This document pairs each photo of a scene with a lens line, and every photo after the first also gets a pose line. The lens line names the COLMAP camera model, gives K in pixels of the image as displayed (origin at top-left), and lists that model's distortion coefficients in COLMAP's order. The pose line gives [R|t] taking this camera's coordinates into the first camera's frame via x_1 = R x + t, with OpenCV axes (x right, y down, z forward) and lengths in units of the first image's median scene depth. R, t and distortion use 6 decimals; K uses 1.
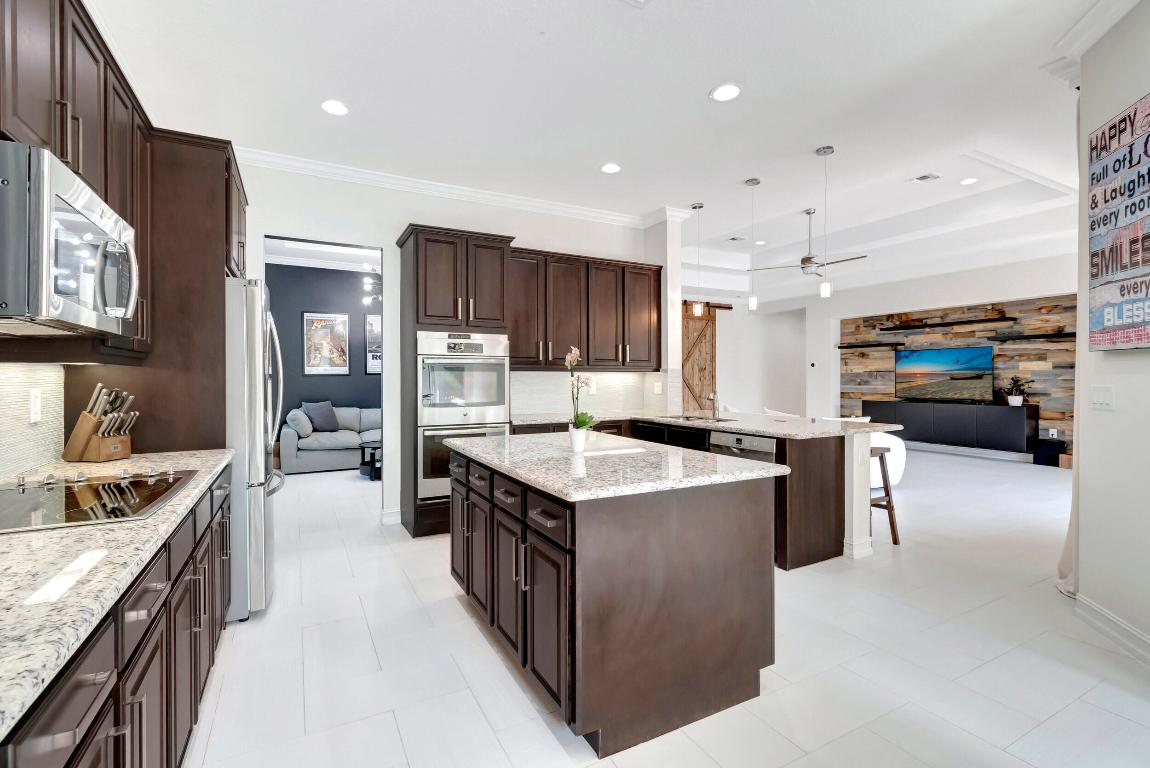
lens RADIAL K [[511.7, 0, 564.5], [0, 511.7, 382.1], [0, 0, 1]] dist [0.004617, -0.000210]
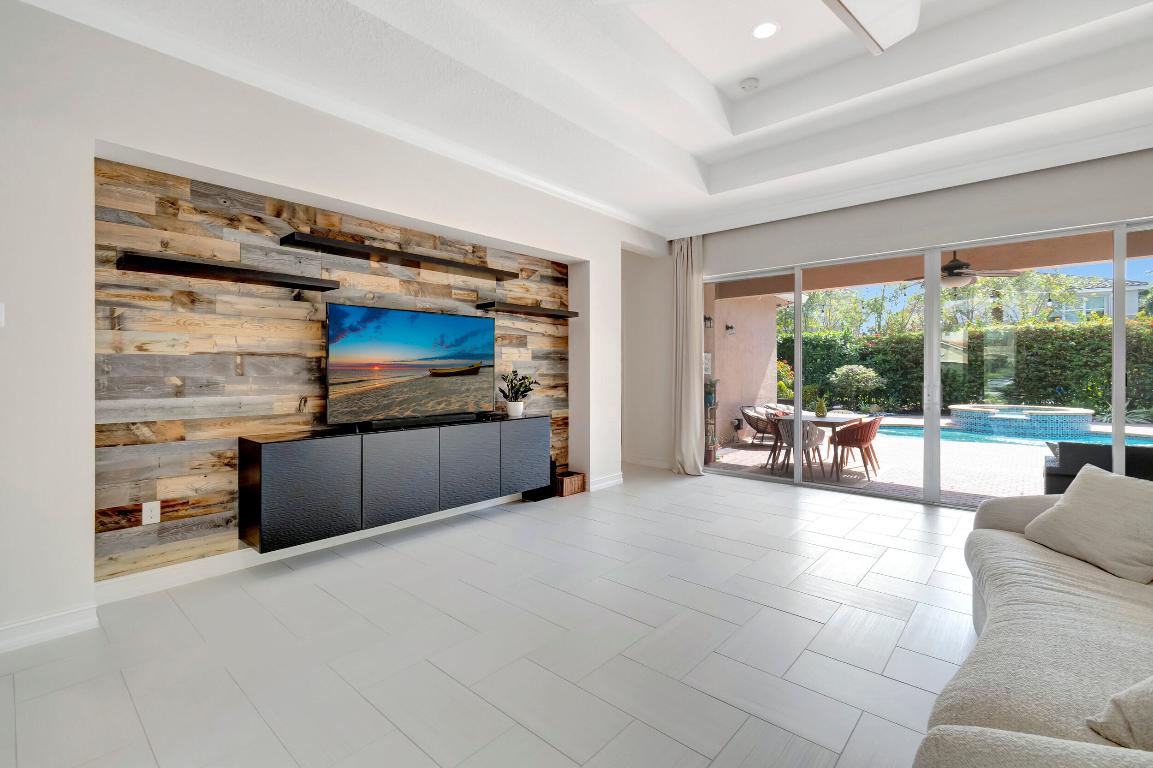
lens RADIAL K [[513.1, 0, 576.2], [0, 513.1, 373.5], [0, 0, 1]] dist [0.004617, -0.000210]
pose [[-0.358182, 0.000565, 0.933651, 0.215069], [0.011186, 0.999931, 0.003686, -0.006747], [-0.933585, 0.011764, -0.358164, 0.934420]]
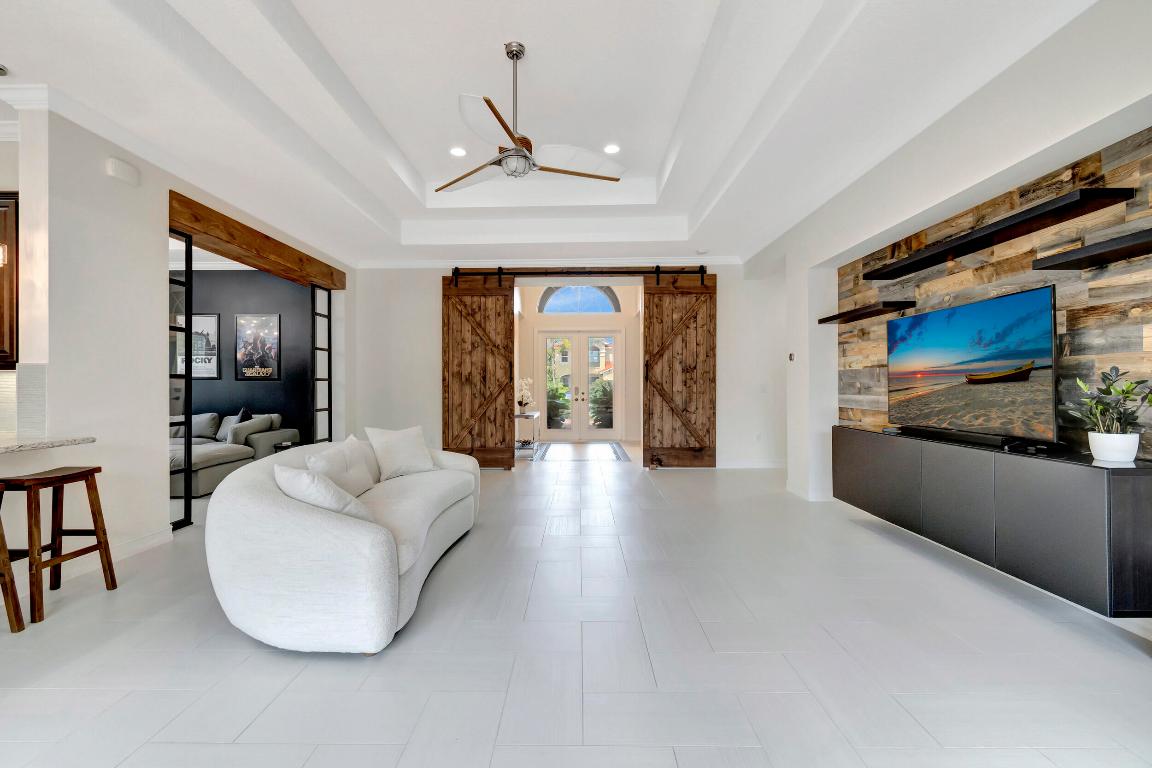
lens RADIAL K [[512.6, 0, 566.7], [0, 512.6, 384.6], [0, 0, 1]] dist [0.004617, -0.000210]
pose [[0.877268, -0.000396, -0.480001, 0.594931], [-0.002658, 0.999980, -0.005683, -0.000313], [0.479994, 0.006261, 0.877250, 0.451069]]
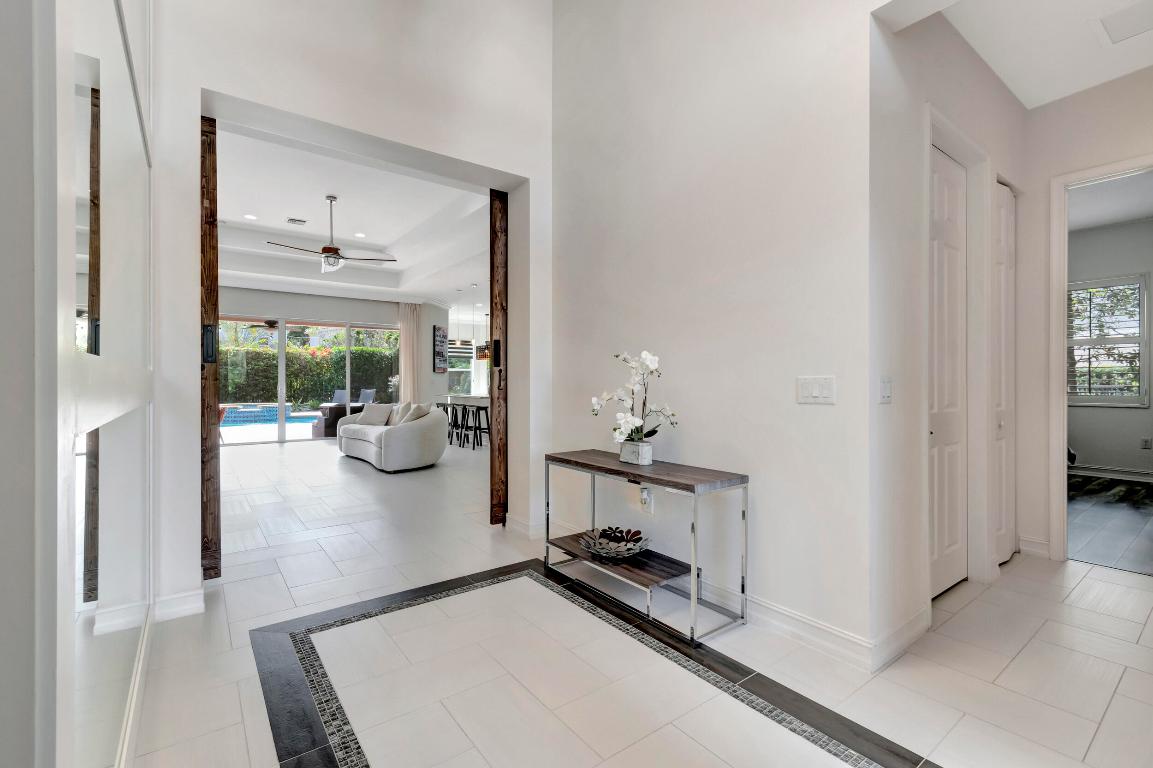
lens RADIAL K [[513.1, 0, 575.2], [0, 513.1, 381.8], [0, 0, 1]] dist [0.004617, -0.000210]
pose [[-0.985839, 0.003286, -0.167661, 0.150193], [0.001760, 0.999956, 0.009247, -0.003464], [0.167684, 0.008821, -0.985801, 1.559777]]
